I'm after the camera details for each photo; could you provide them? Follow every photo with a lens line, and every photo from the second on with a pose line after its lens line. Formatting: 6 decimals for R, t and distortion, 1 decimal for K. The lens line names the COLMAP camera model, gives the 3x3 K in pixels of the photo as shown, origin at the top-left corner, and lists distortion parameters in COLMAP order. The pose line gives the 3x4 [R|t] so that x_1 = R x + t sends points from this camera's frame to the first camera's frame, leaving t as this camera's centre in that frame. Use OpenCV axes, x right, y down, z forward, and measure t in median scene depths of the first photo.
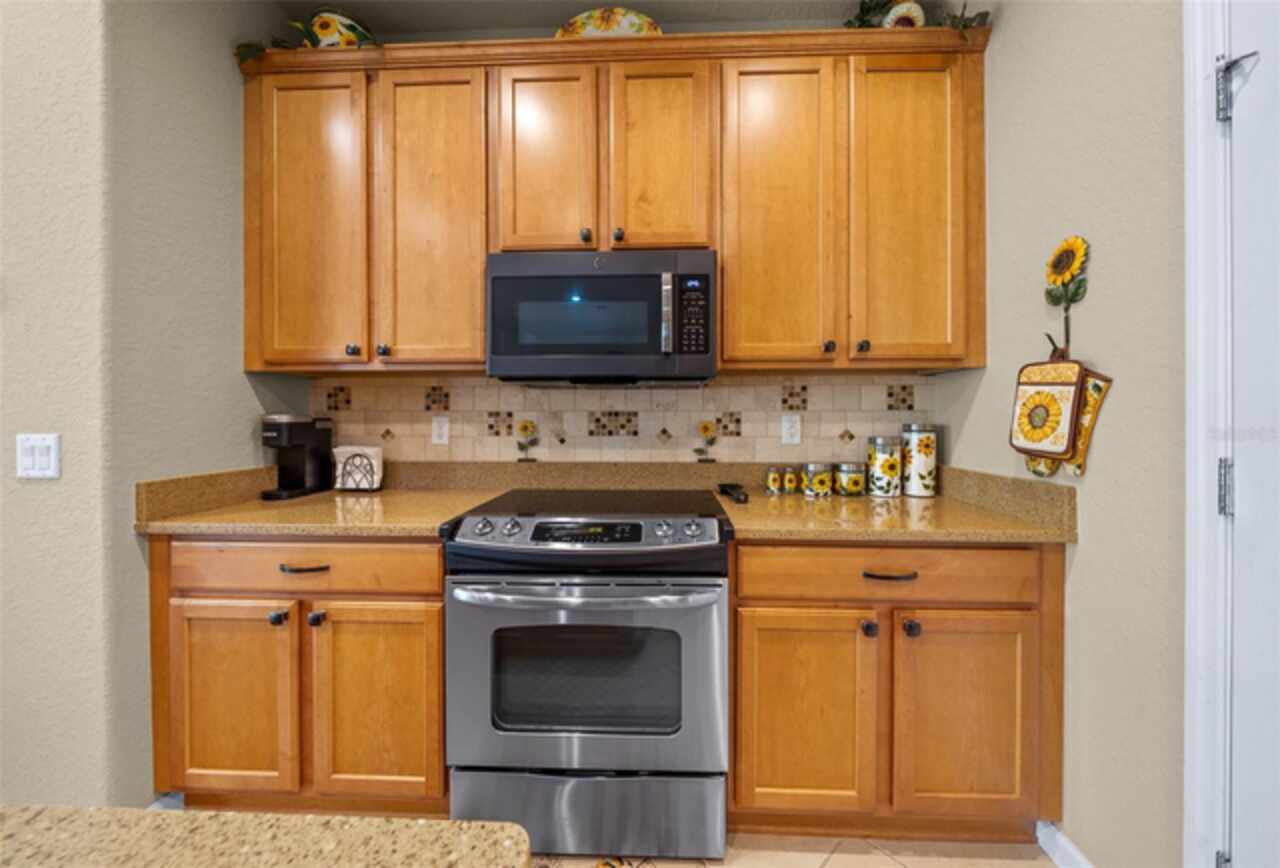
lens RADIAL K [[450.4, 0, 634.6], [0, 450.4, 417.3], [0, 0, 1]] dist [-0.019967, 0.003482]
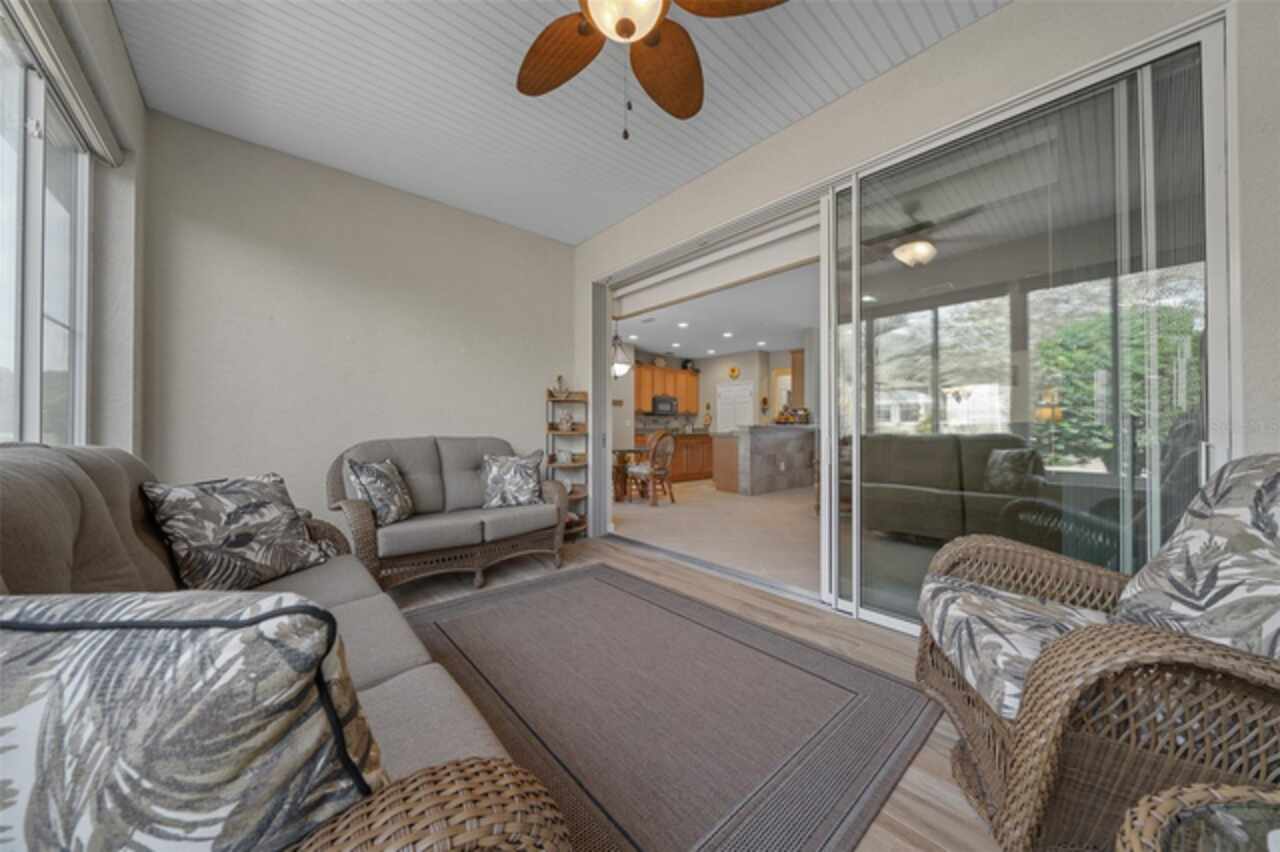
lens RADIAL K [[445.6, 0, 640.0], [0, 445.6, 426.0], [0, 0, 1]] dist [0.000803, 0.000144]
pose [[0.727264, 0.009774, 0.686288, -5.134047], [-0.000197, 0.999902, -0.014031, 0.183227], [-0.686358, 0.010069, 0.727194, -3.820302]]
